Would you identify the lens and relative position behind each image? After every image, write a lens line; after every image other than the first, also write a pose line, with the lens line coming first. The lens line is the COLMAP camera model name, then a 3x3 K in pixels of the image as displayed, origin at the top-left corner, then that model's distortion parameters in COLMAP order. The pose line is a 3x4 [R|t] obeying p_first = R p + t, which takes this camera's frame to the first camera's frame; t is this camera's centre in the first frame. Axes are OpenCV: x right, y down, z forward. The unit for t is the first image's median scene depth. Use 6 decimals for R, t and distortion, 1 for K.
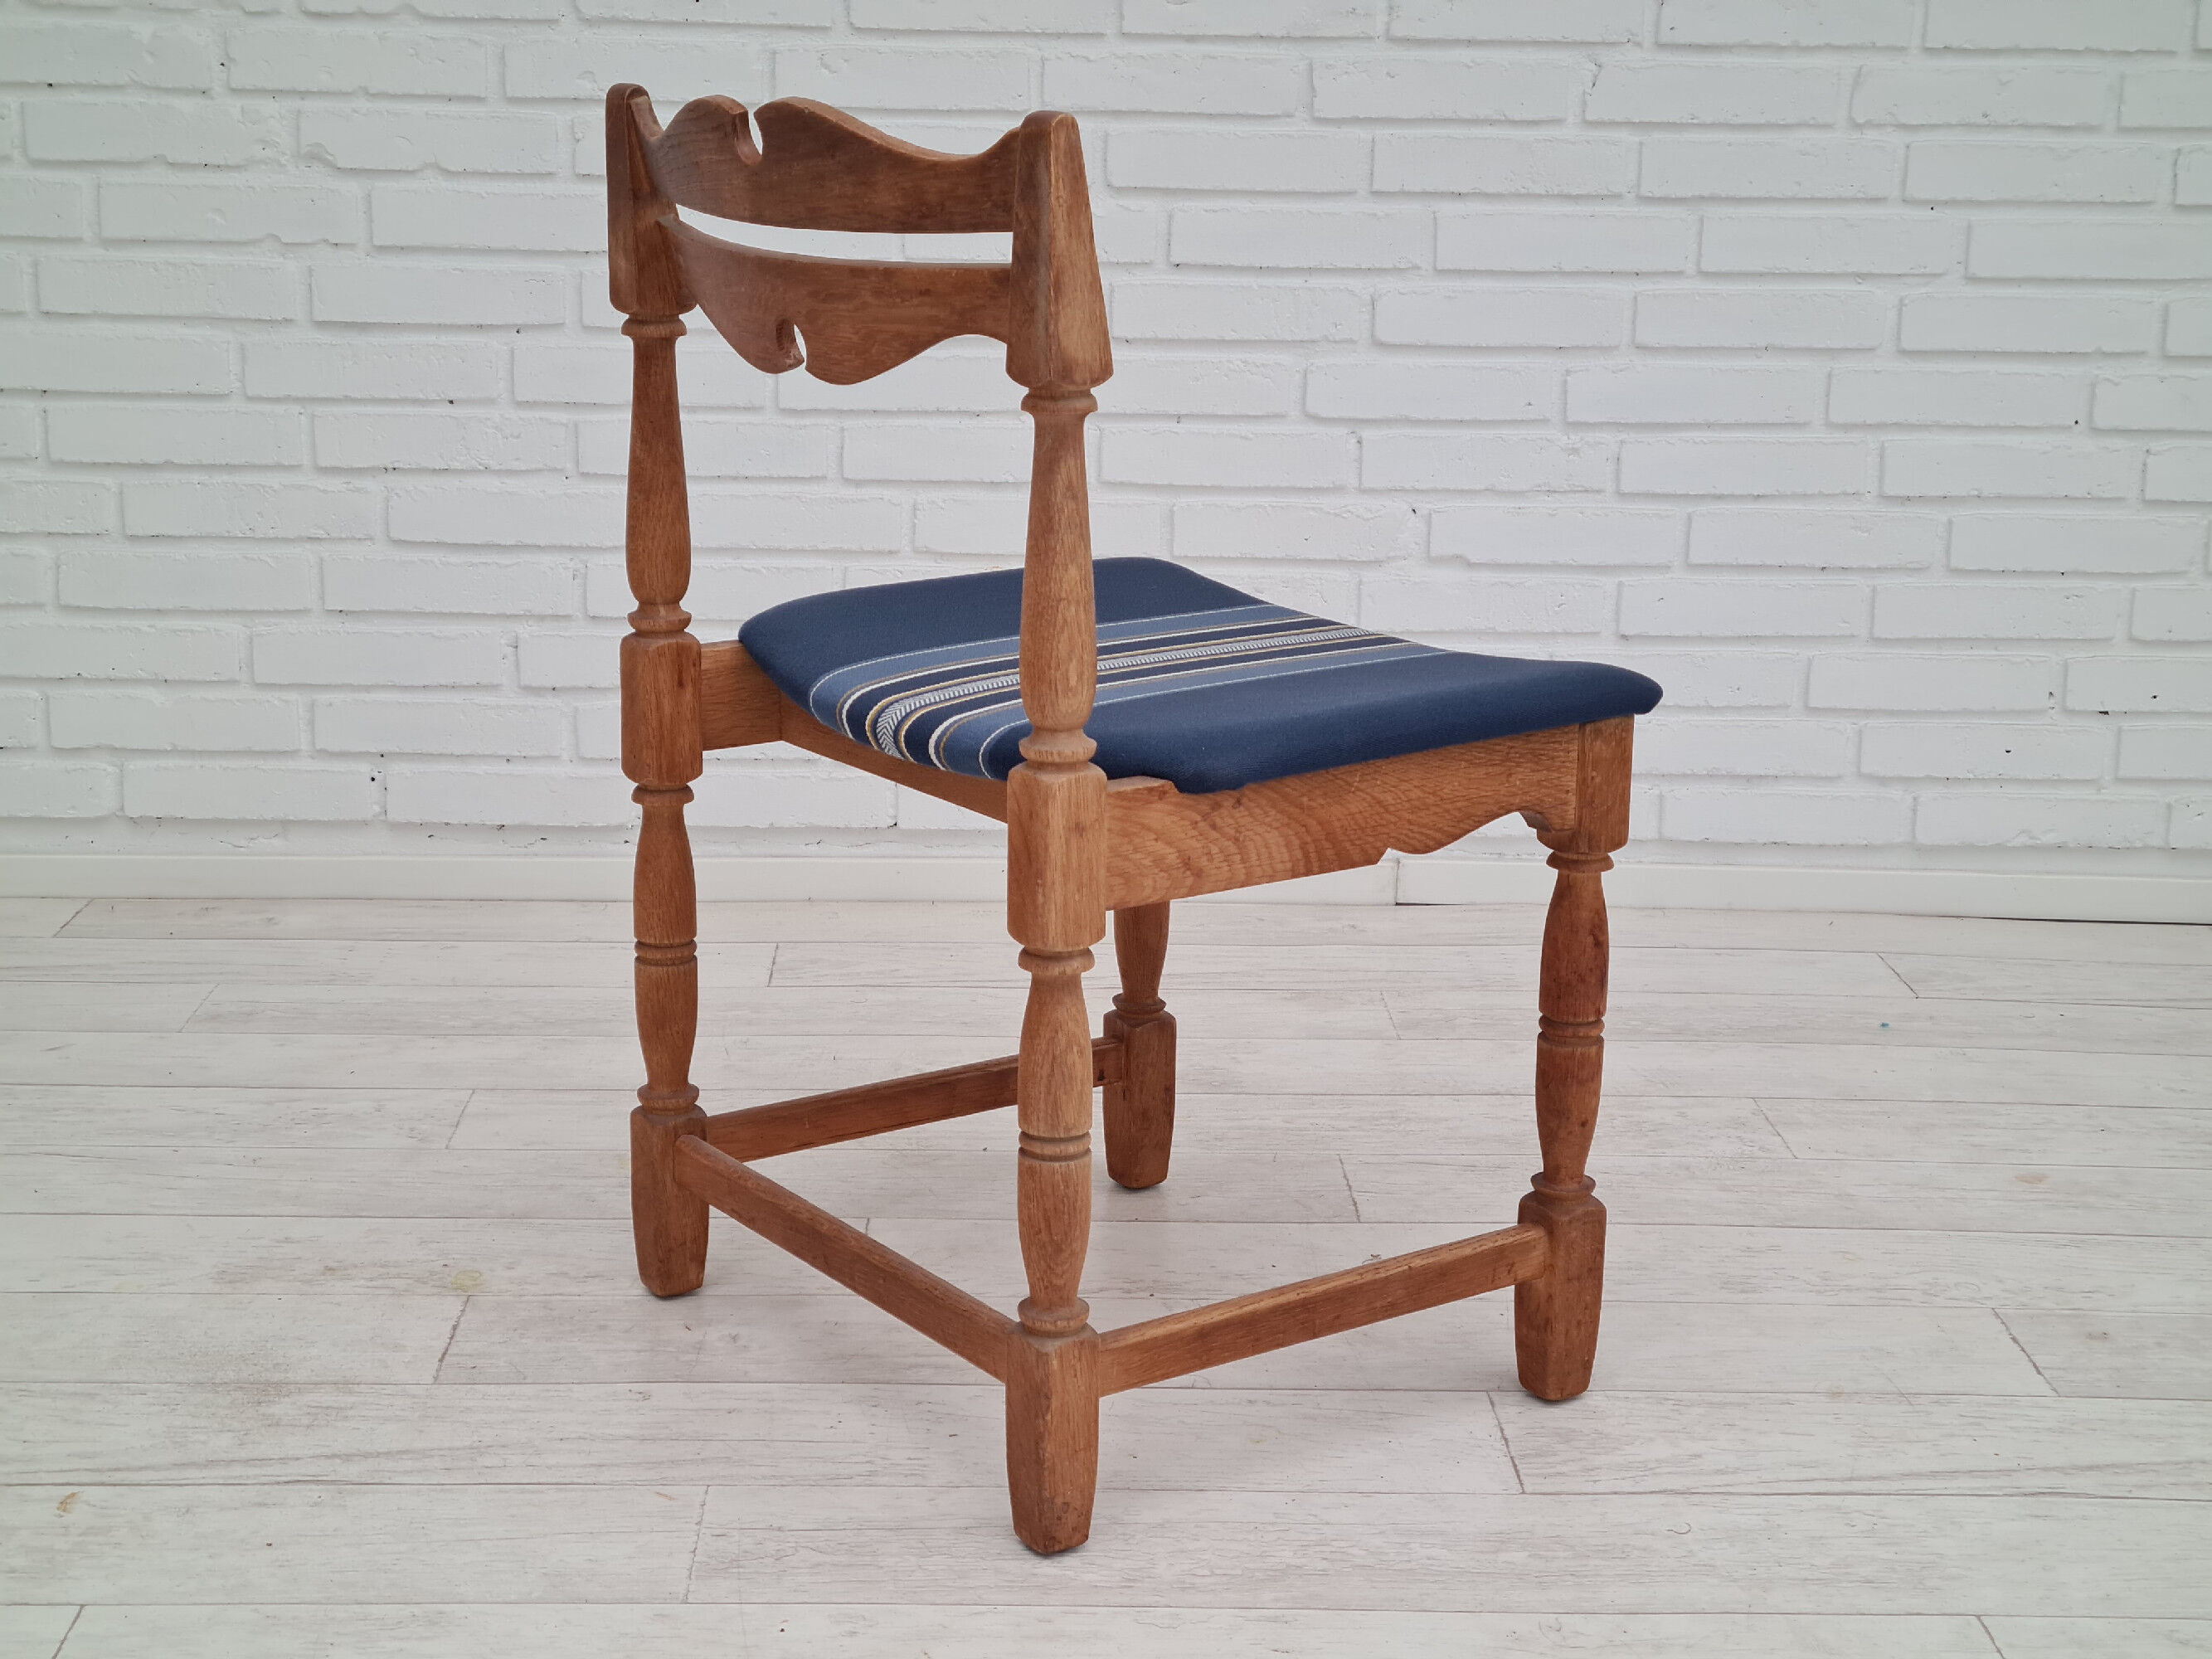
lens RADIAL K [[3340.7, 0, 1066.2], [0, 3340.7, 833.0], [0, 0, 1]] dist [0.068246, 0.000000]
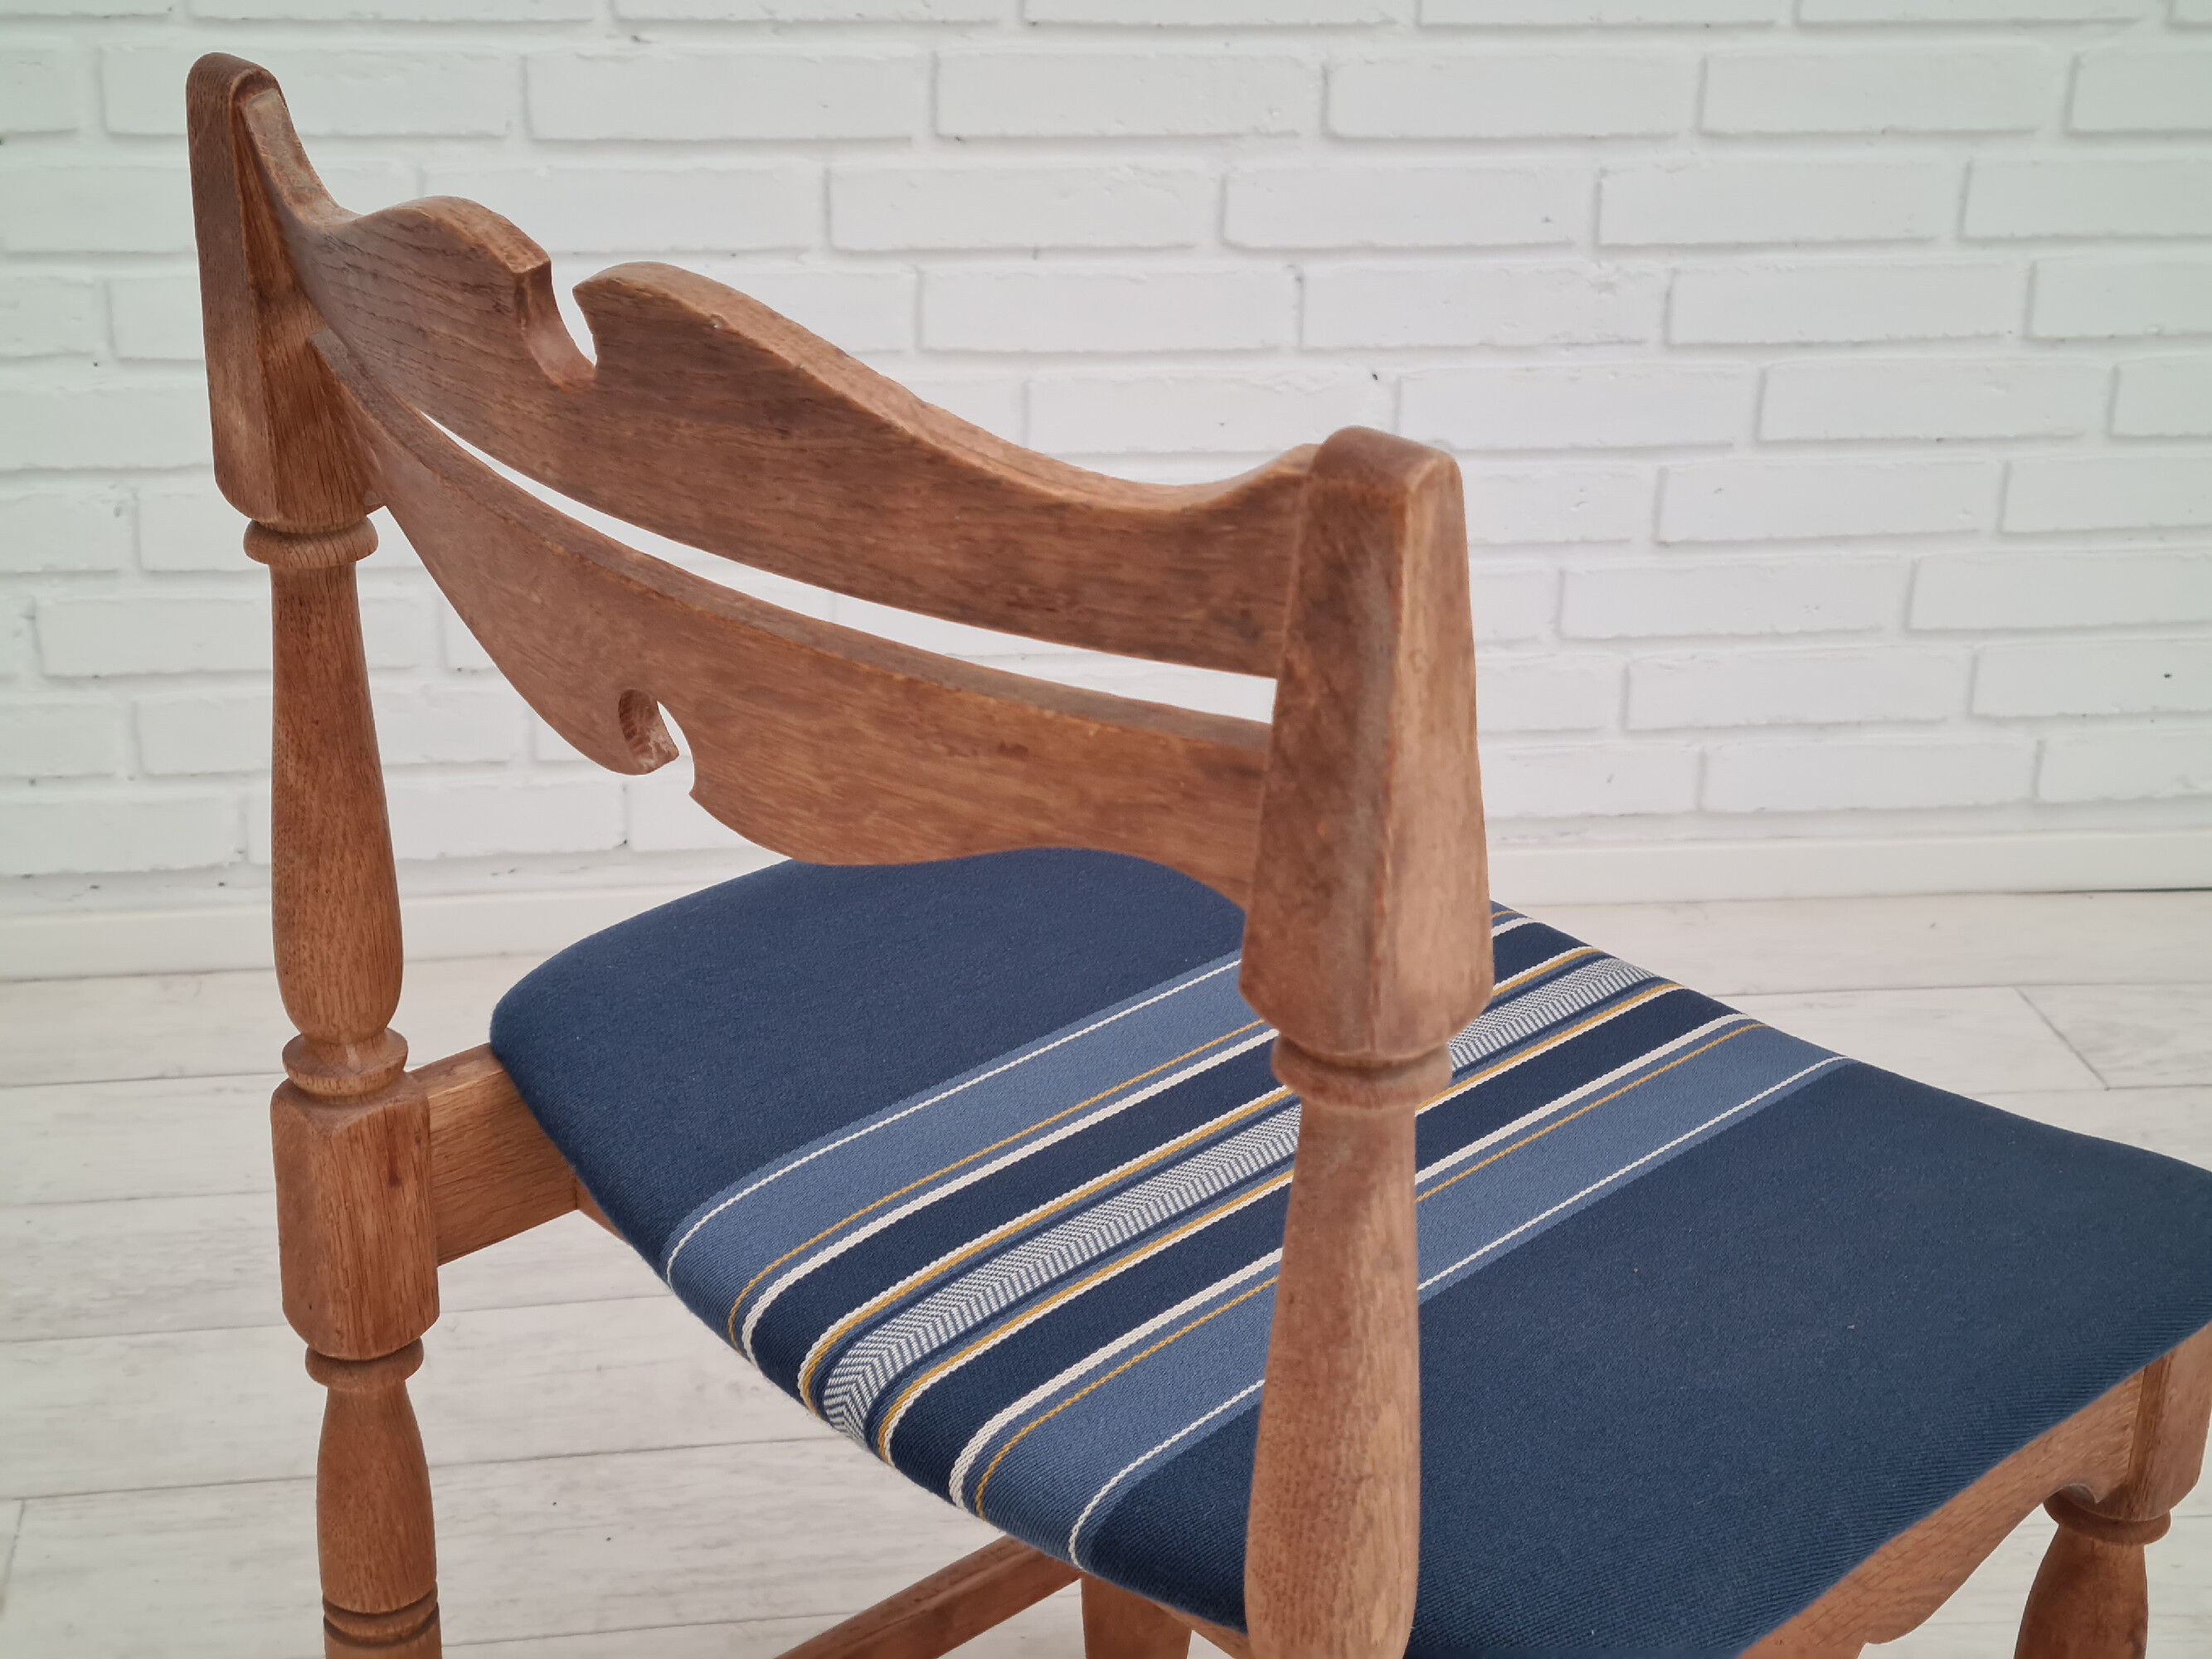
lens RADIAL K [[3340.7, 0, 1063.3], [0, 3340.7, 797.6], [0, 0, 1]] dist [0.068246, 0.000000]
pose [[0.990594, -0.042490, 0.130074, -0.053912], [0.019813, 0.985090, 0.170895, -0.134125], [-0.135395, -0.166710, 0.976666, 0.336138]]
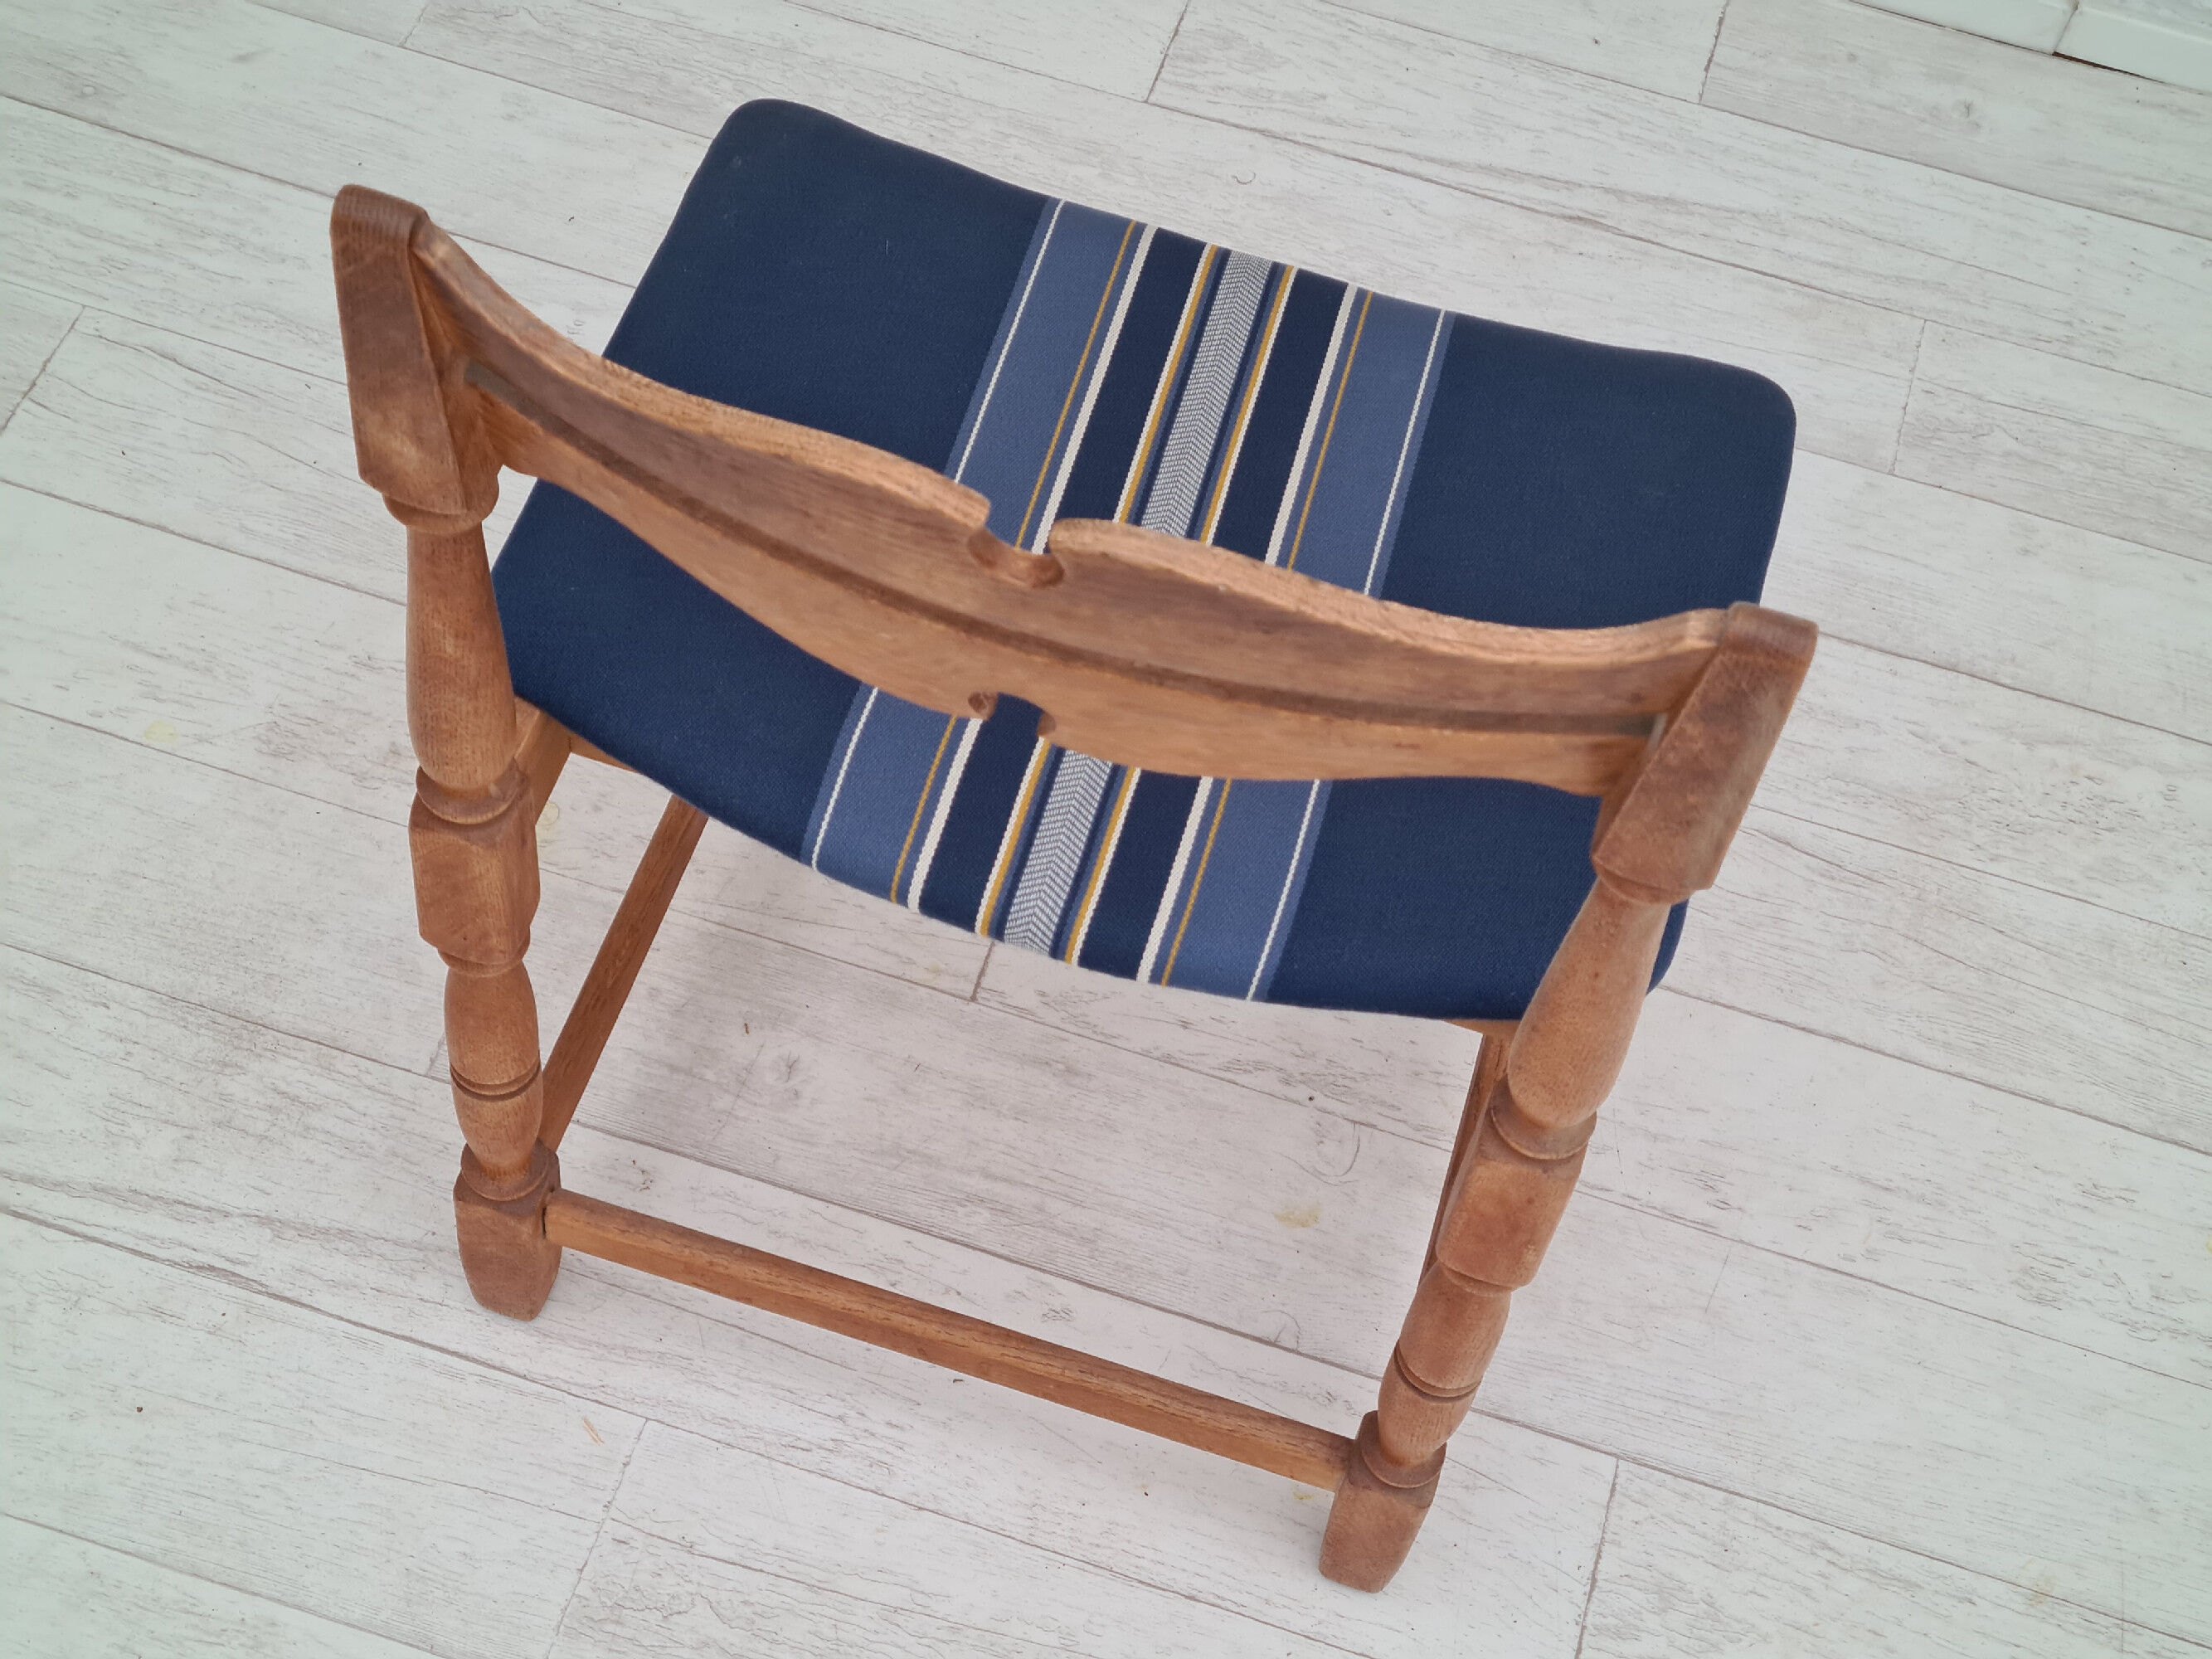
lens RADIAL K [[3340.7, 0, 1073.4], [0, 3340.7, 819.3], [0, 0, 1]] dist [0.068246, 0.000000]
pose [[0.947192, 0.298125, -0.118105, 0.034366], [-0.152278, 0.742316, 0.652517, -0.321801], [0.282203, -0.600074, 0.748513, 0.305241]]
